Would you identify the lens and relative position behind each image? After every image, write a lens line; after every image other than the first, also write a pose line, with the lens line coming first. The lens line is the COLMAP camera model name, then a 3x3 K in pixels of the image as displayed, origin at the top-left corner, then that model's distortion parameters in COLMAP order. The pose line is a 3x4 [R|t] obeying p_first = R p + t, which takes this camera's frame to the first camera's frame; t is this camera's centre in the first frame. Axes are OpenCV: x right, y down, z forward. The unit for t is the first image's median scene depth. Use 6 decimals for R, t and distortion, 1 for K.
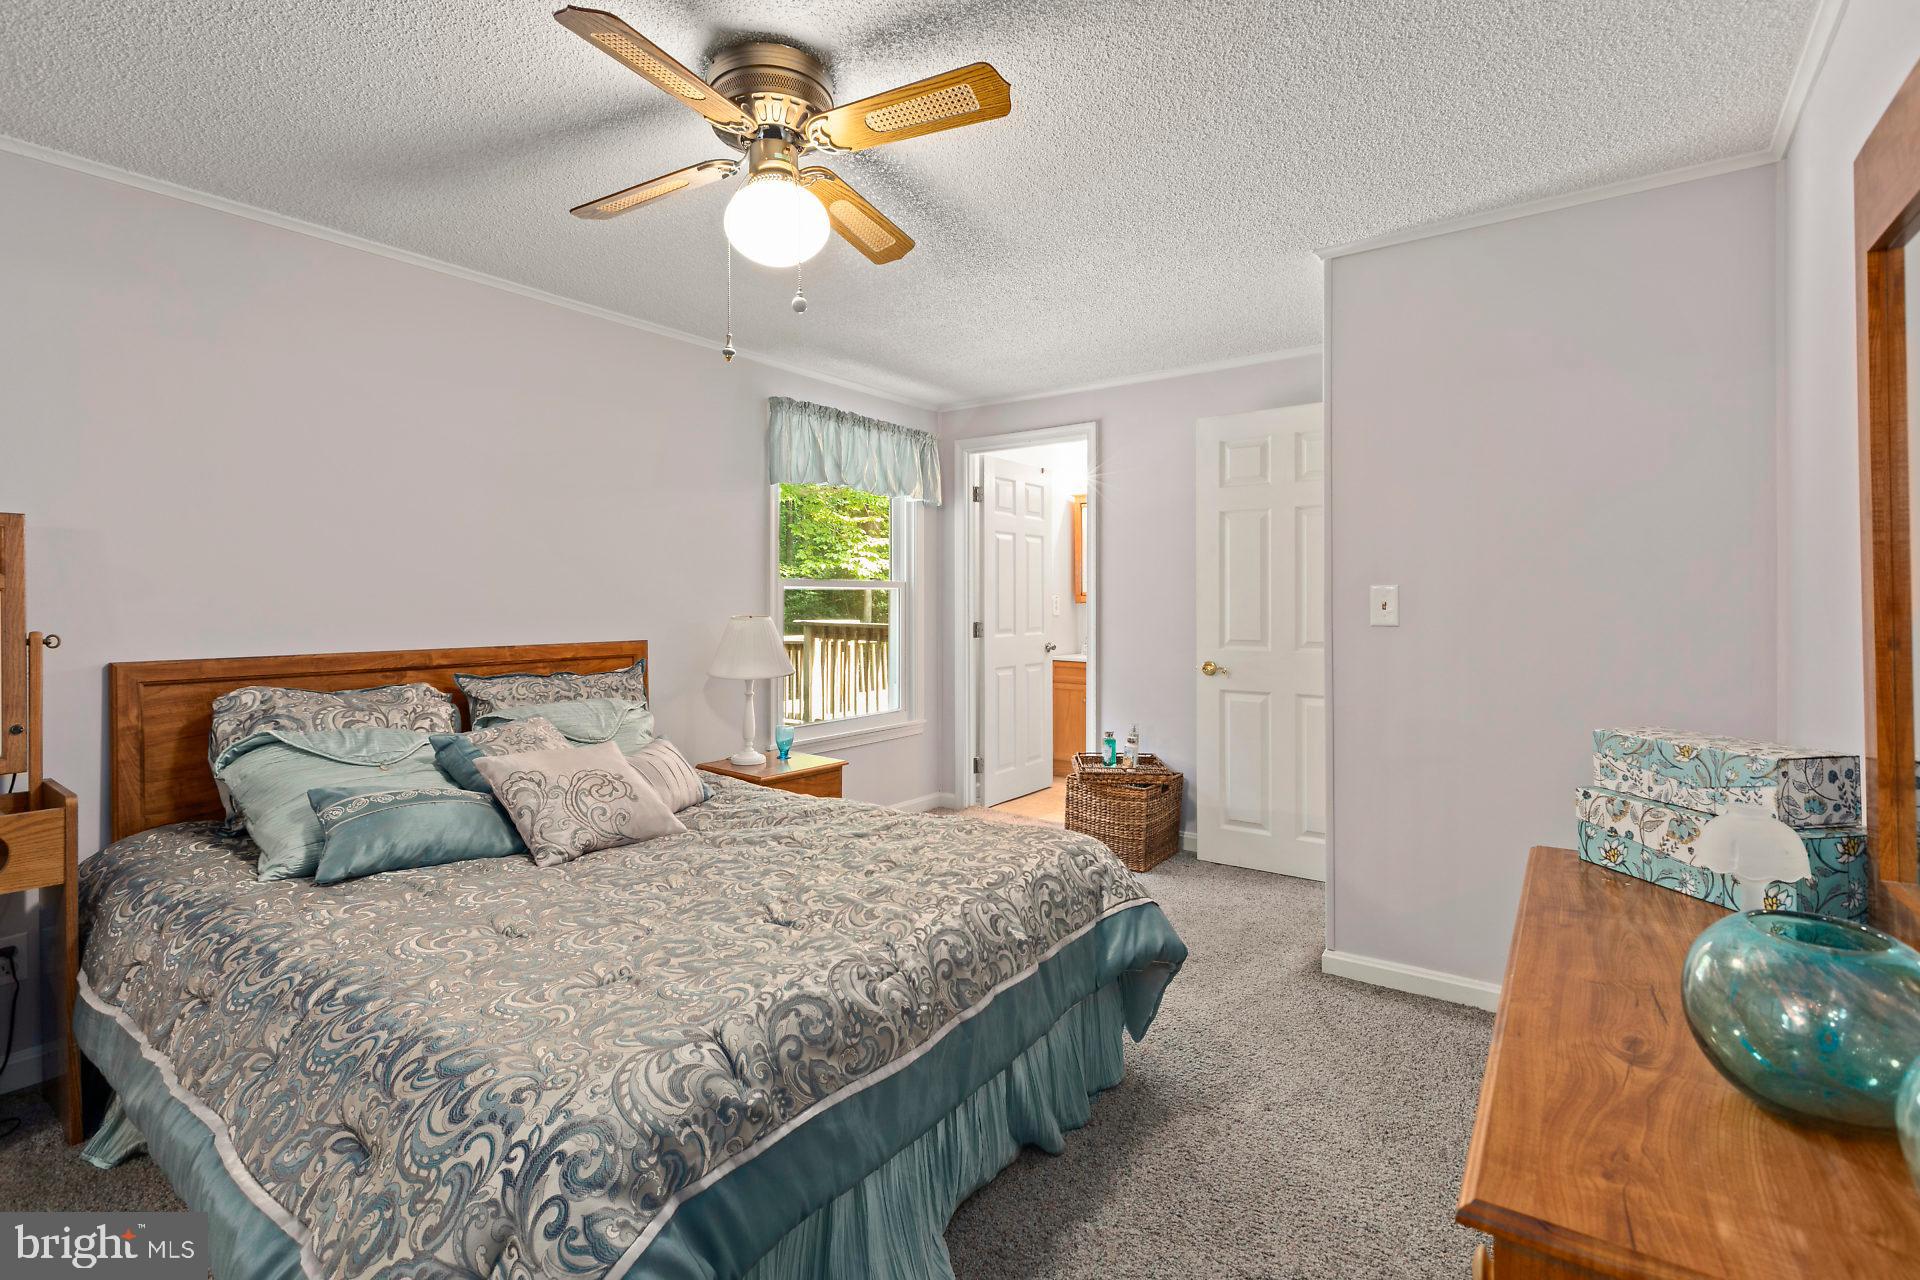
lens RADIAL K [[880.4, 0, 955.6], [0, 880.4, 620.2], [0, 0, 1]] dist [-0.001165, -0.000060]
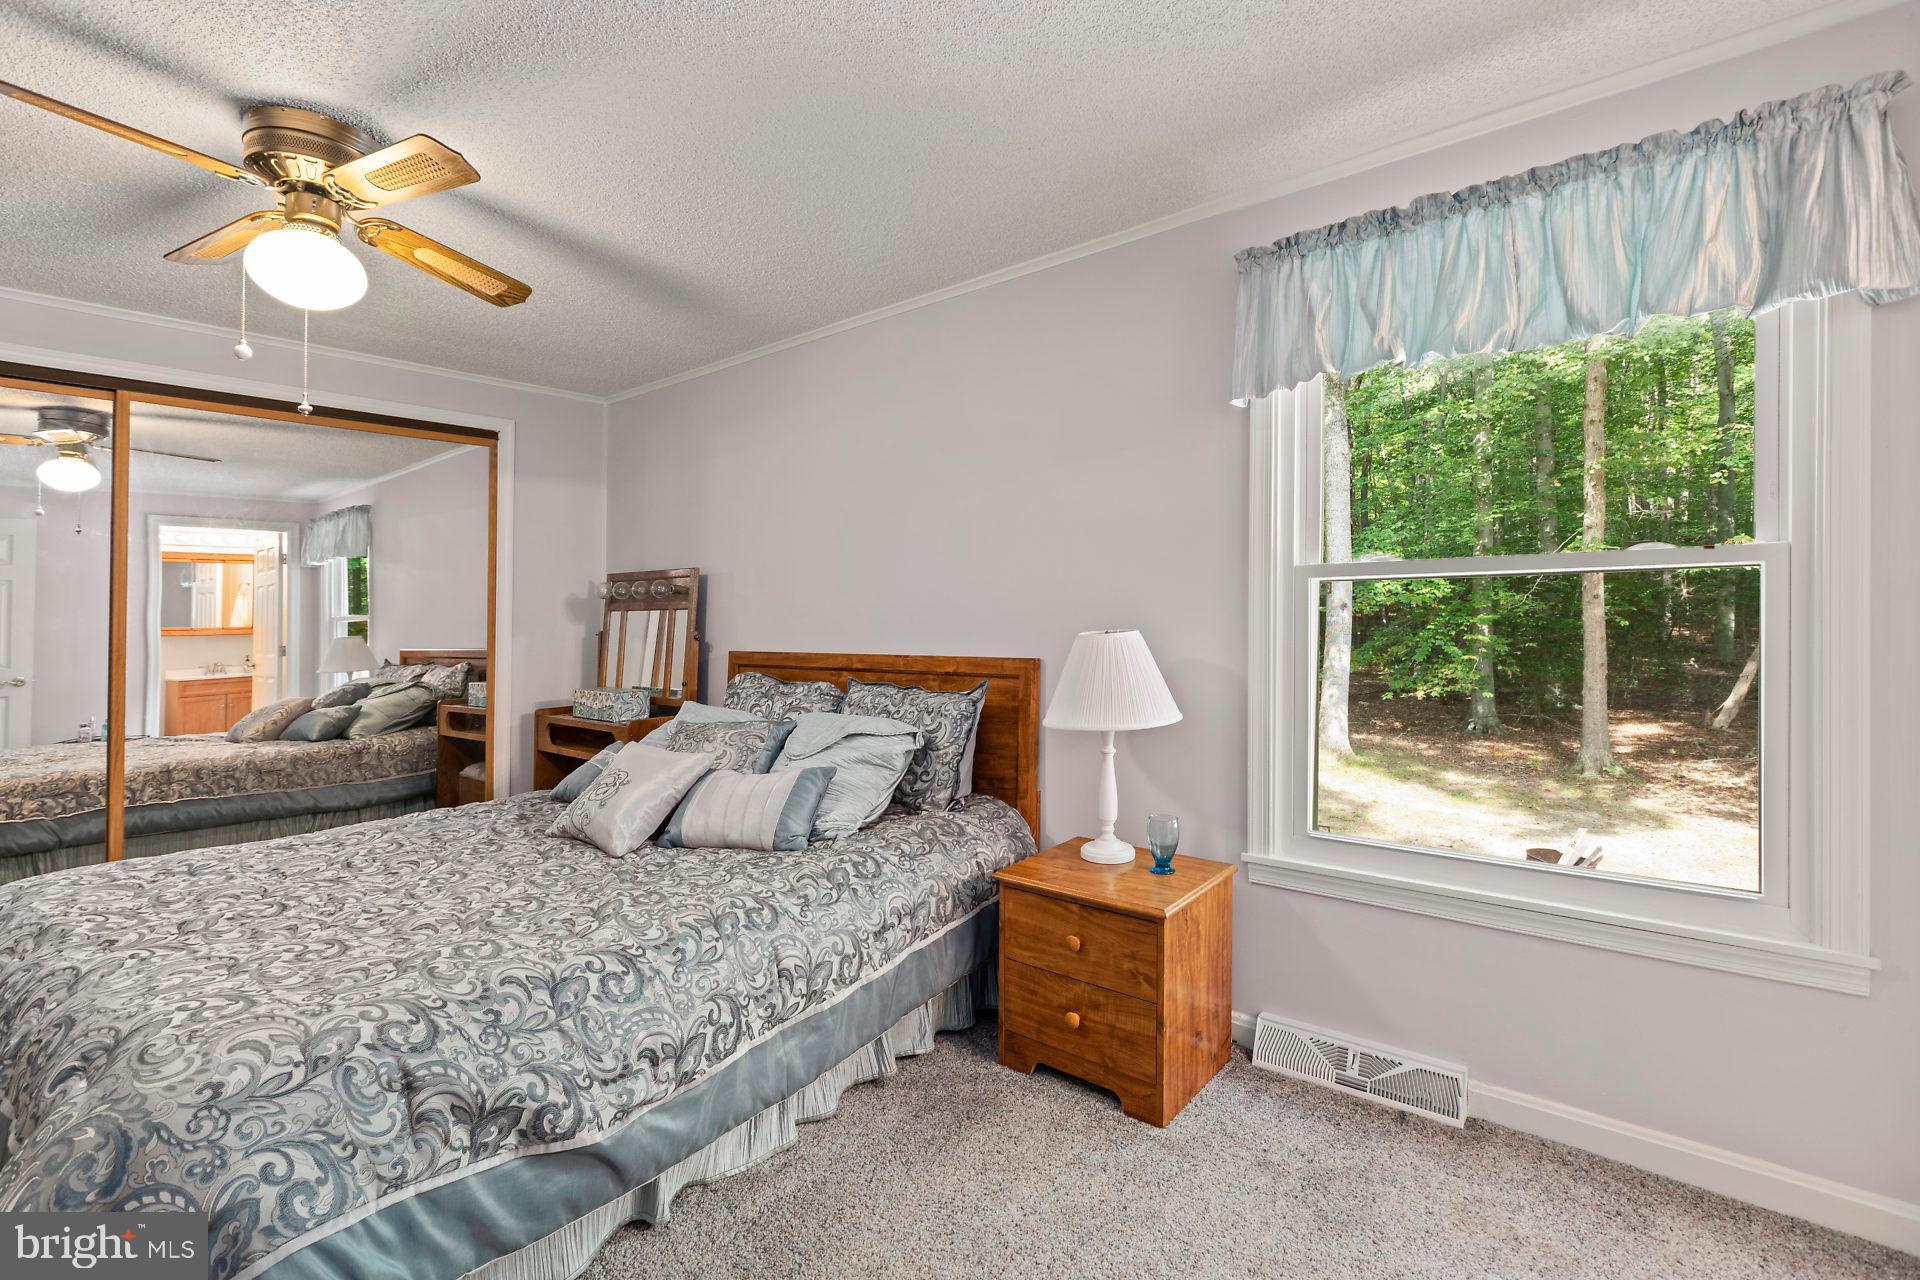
lens RADIAL K [[880.4, 0, 955.6], [0, 880.4, 620.2], [0, 0, 1]] dist [-0.001165, -0.000060]
pose [[-0.062358, -0.002601, -0.998050, 0.478090], [-0.014439, 0.999894, -0.001704, -0.010240], [0.997949, 0.014304, -0.062389, 1.041232]]
